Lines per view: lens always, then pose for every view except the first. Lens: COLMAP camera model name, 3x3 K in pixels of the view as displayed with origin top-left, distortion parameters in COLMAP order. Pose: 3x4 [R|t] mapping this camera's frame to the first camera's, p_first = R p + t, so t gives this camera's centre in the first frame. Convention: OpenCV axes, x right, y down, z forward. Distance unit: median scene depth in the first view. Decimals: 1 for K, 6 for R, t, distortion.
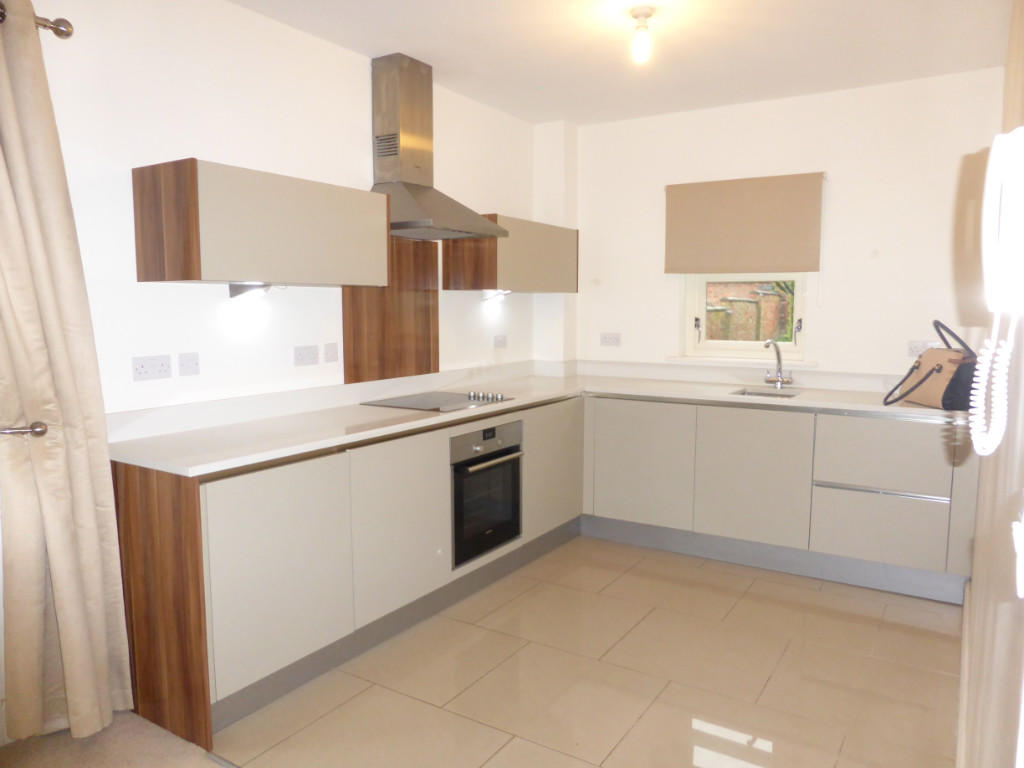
lens RADIAL K [[735.9, 0, 511.4], [0, 735.9, 380.6], [0, 0, 1]] dist [-0.032435, 0.018322]
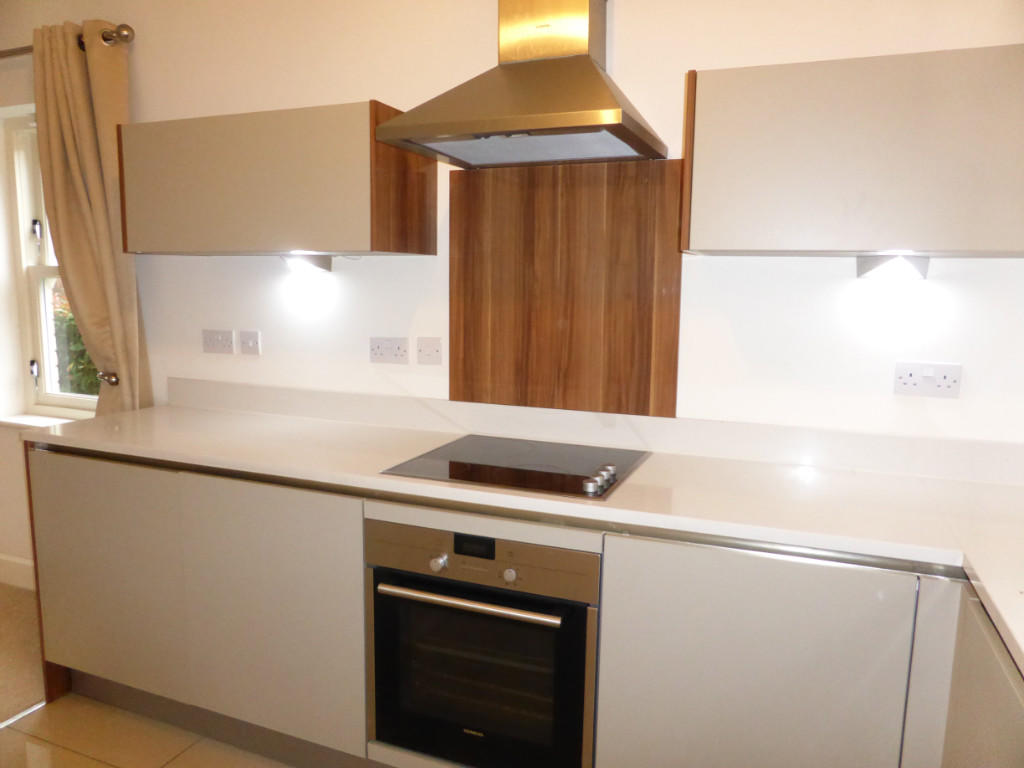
lens RADIAL K [[735.9, 0, 501.8], [0, 735.9, 391.1], [0, 0, 1]] dist [-0.032435, 0.018322]
pose [[0.168380, 0.136559, -0.976217, 0.424924], [-0.104380, 0.987259, 0.120100, -0.087155], [0.980180, 0.081675, 0.180489, 0.914022]]
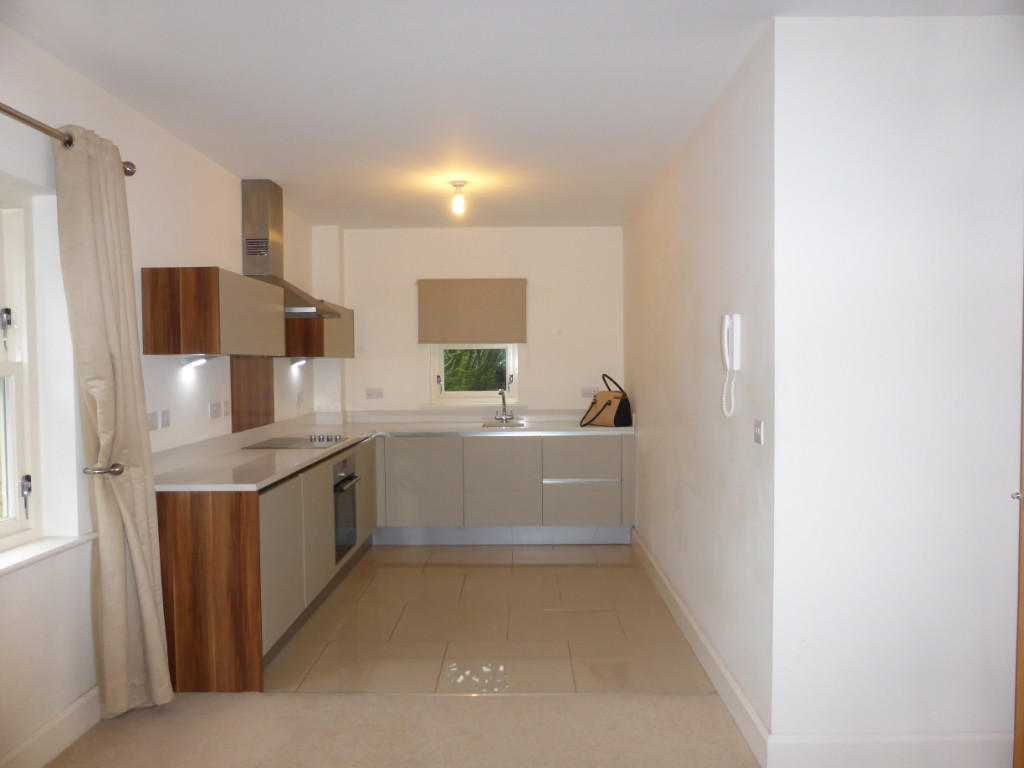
lens RADIAL K [[735.9, 0, 508.4], [0, 735.9, 389.5], [0, 0, 1]] dist [-0.032435, 0.018322]
pose [[0.852075, -0.027363, 0.522704, -0.472482], [0.062220, 0.996847, -0.049243, 0.021086], [-0.519709, 0.074482, 0.851091, -0.310754]]
